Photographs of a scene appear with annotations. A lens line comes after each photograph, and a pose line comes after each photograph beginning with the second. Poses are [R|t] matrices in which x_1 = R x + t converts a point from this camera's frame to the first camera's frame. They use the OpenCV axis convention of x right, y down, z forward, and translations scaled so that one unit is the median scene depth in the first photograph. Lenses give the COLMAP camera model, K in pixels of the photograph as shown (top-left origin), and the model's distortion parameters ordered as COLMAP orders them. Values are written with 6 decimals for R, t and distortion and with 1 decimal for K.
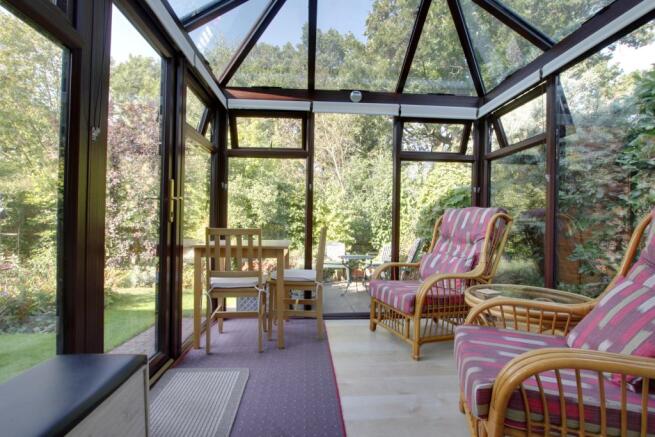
lens RADIAL K [[306.9, 0, 327.5], [0, 306.9, 218.5], [0, 0, 1]] dist [-0.001736, -0.000296]
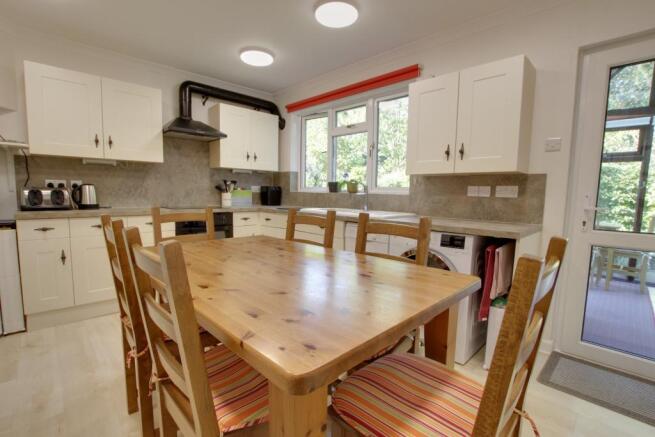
lens RADIAL K [[306.9, 0, 327.5], [0, 306.9, 218.5], [0, 0, 1]] dist [-0.001736, -0.000296]
pose [[0.662376, 0.074211, -0.745487, 0.022038], [-0.015231, 0.996210, 0.085638, -0.025340], [0.749017, -0.045370, 0.660996, -0.543709]]
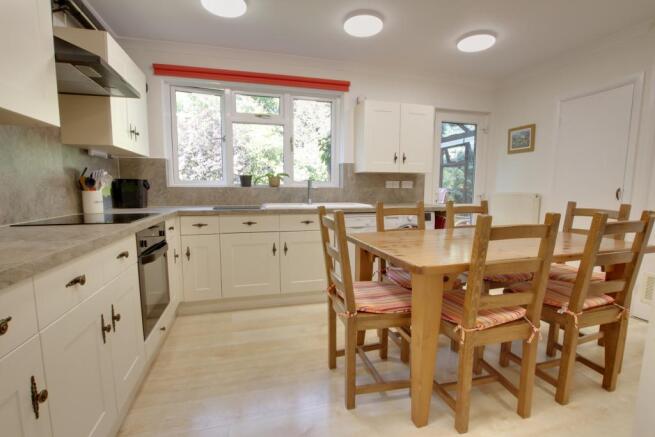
lens RADIAL K [[306.9, 0, 327.5], [0, 306.9, 218.5], [0, 0, 1]] dist [-0.001736, -0.000296]
pose [[0.977840, -0.020689, 0.208327, -0.536625], [-0.003914, 0.993125, 0.116997, -0.035596], [-0.209315, -0.115220, 0.971036, -0.743531]]
